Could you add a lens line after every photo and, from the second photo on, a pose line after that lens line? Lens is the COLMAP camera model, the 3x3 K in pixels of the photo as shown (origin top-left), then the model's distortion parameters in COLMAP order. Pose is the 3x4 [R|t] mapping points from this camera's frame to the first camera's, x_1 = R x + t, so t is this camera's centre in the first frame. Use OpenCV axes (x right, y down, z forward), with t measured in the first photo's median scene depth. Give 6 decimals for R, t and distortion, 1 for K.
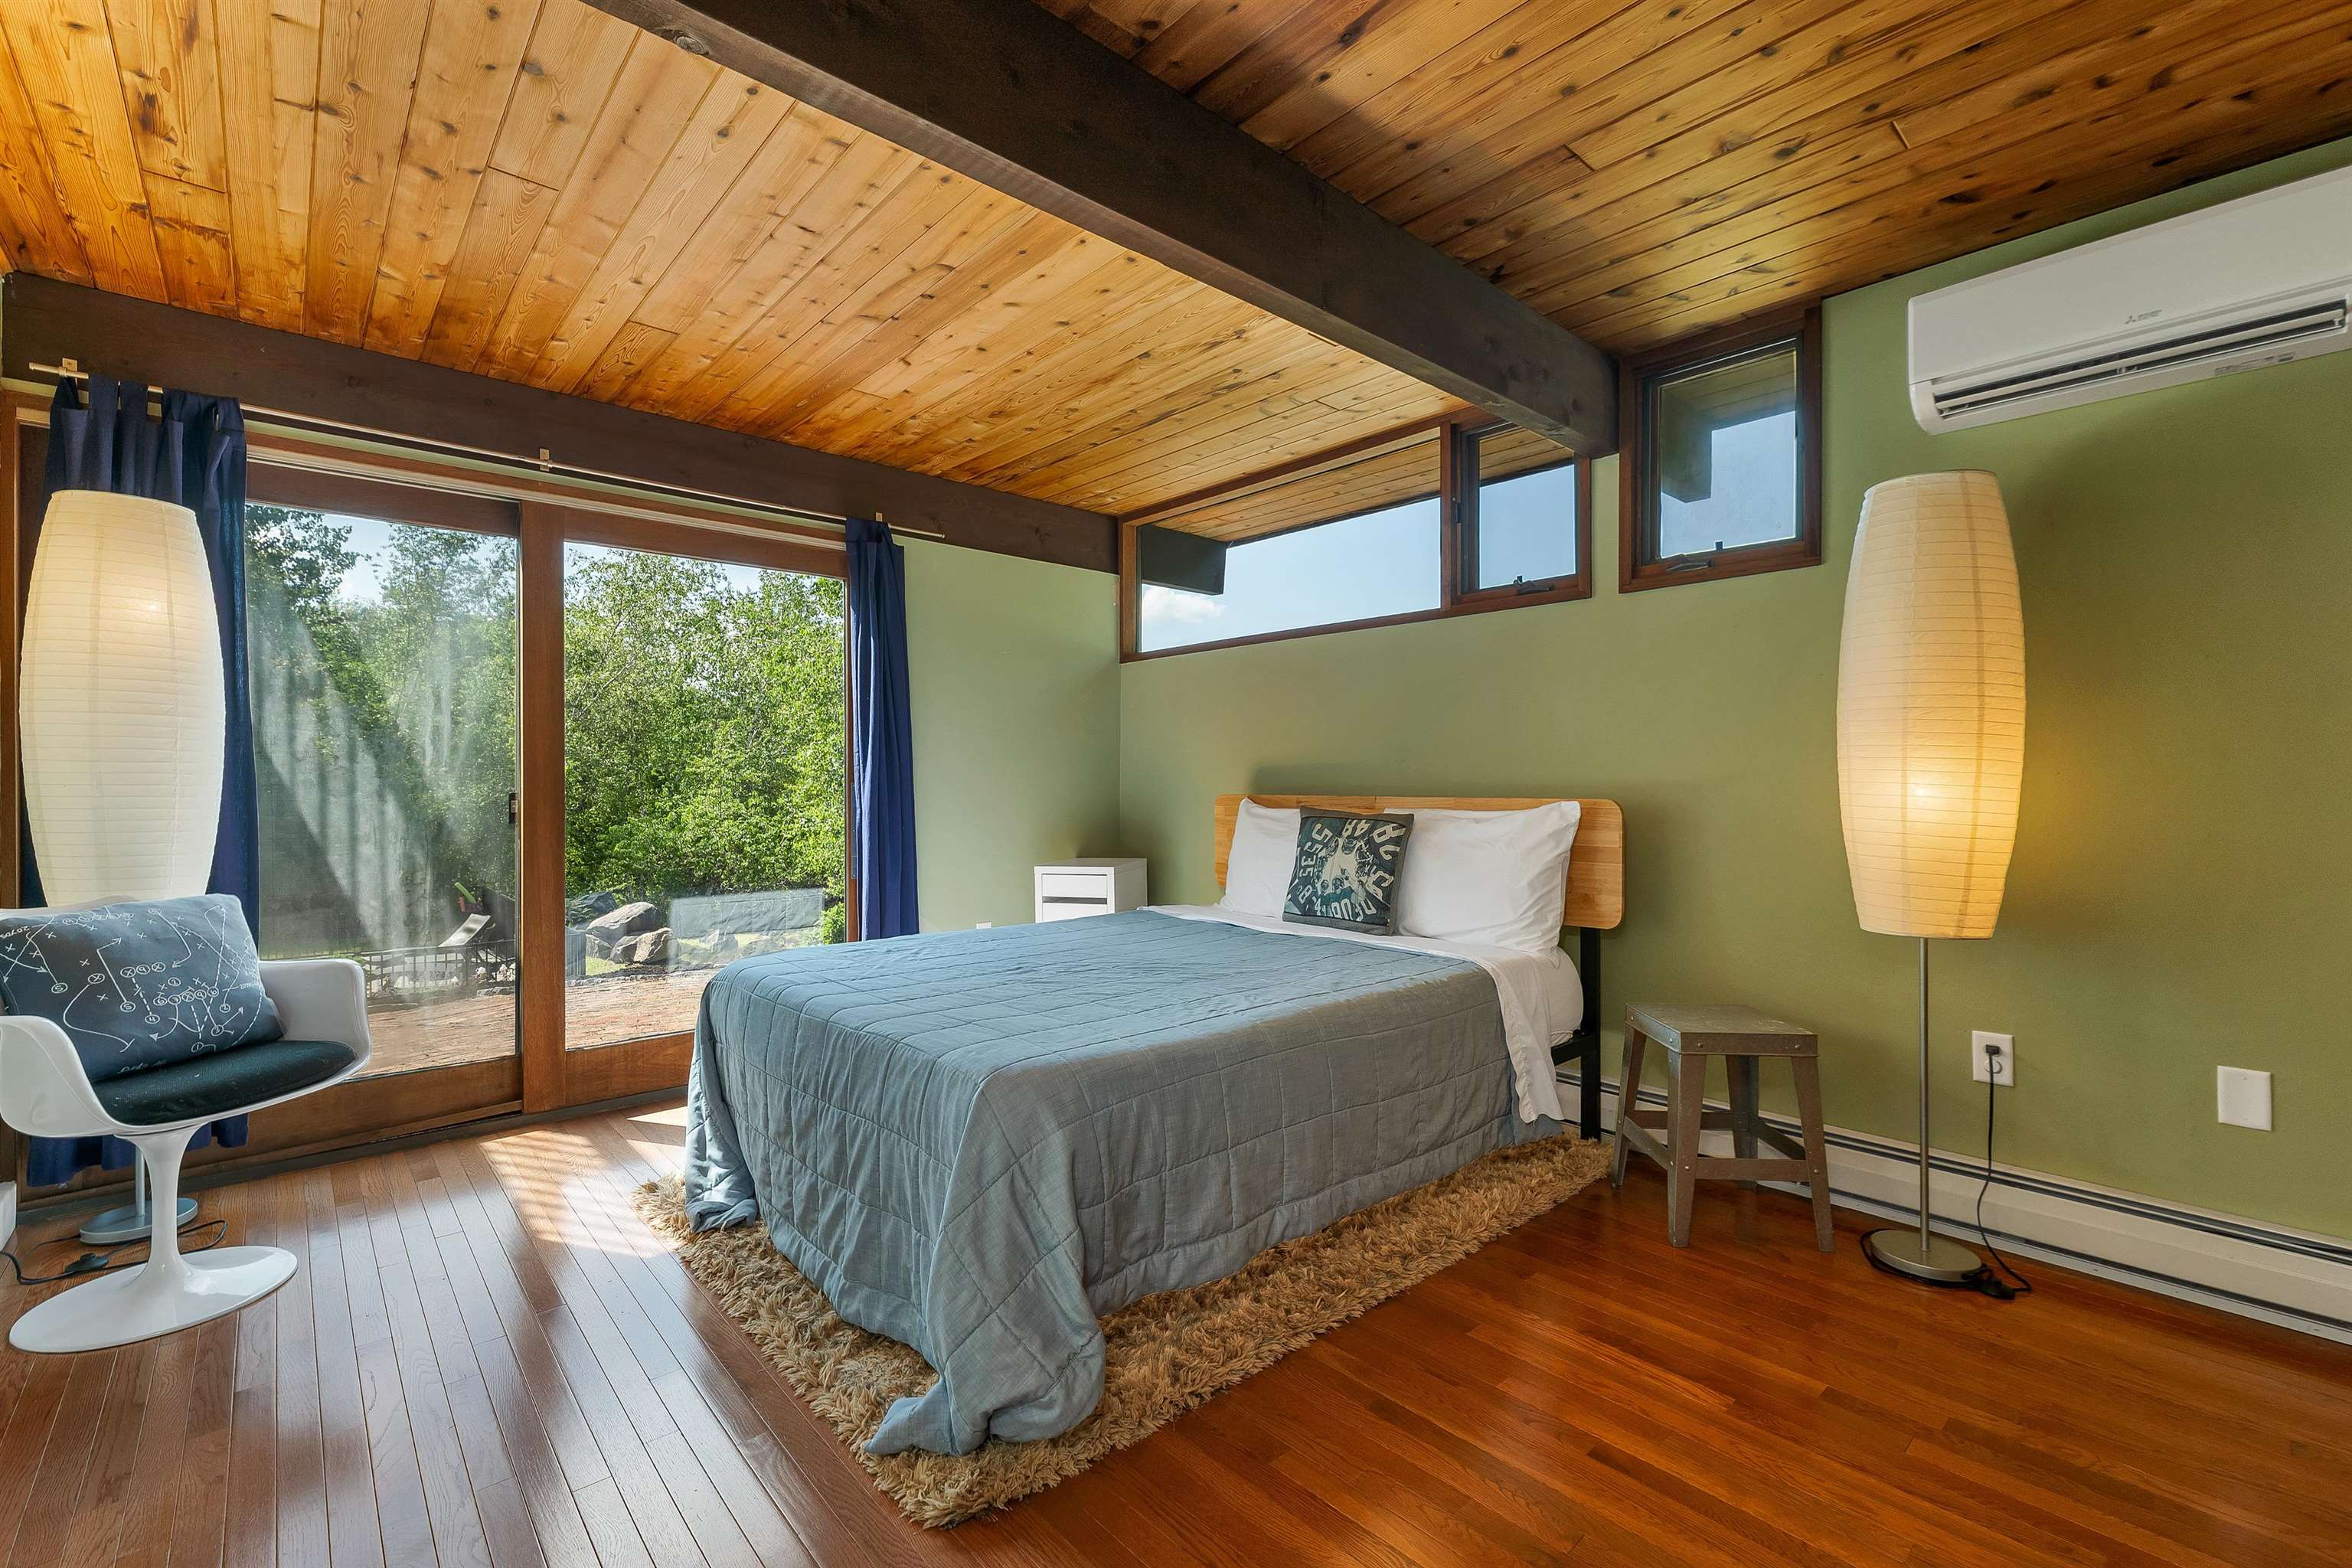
lens RADIAL K [[1036.7, 0, 1187.9], [0, 1036.7, 790.0], [0, 0, 1]] dist [-0.000589, -0.000108]
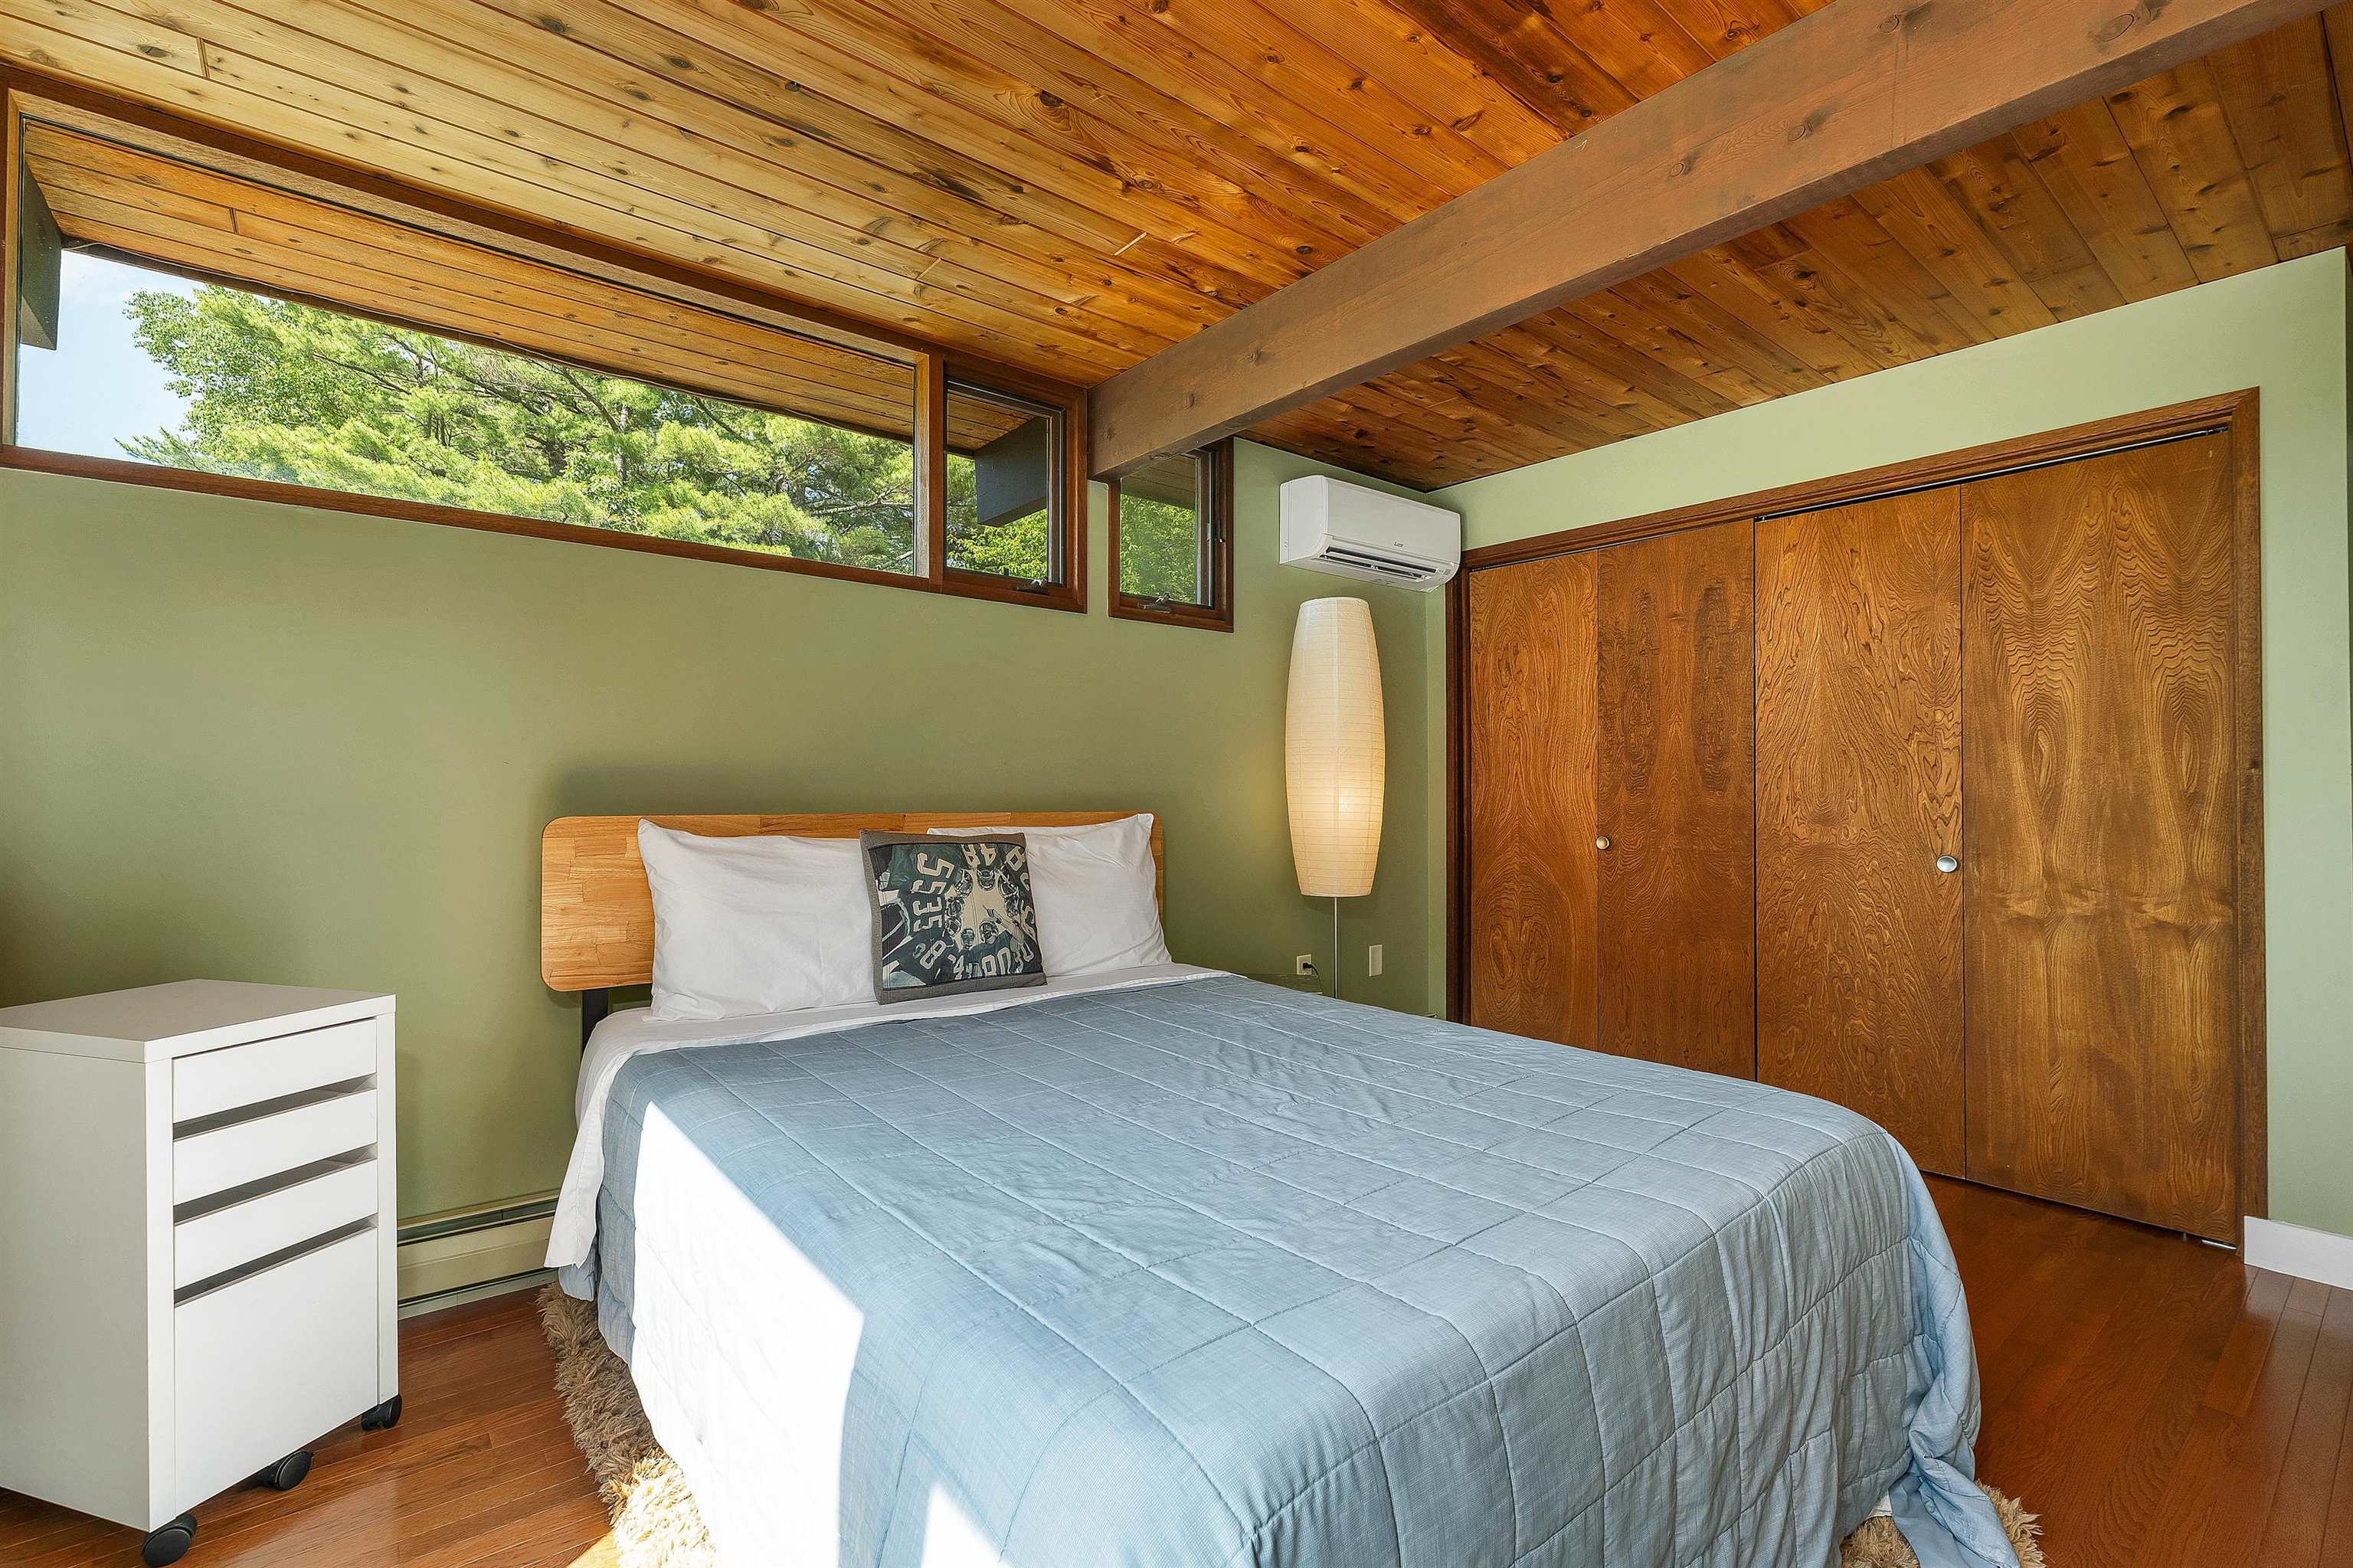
lens RADIAL K [[1037.2, 0, 1186.2], [0, 1037.2, 787.6], [0, 0, 1]] dist [-0.000589, -0.000108]
pose [[0.042457, 0.005398, 0.999084, -0.590471], [0.002199, 0.999982, -0.005496, -0.008183], [-0.999096, 0.002431, 0.042444, 0.815135]]
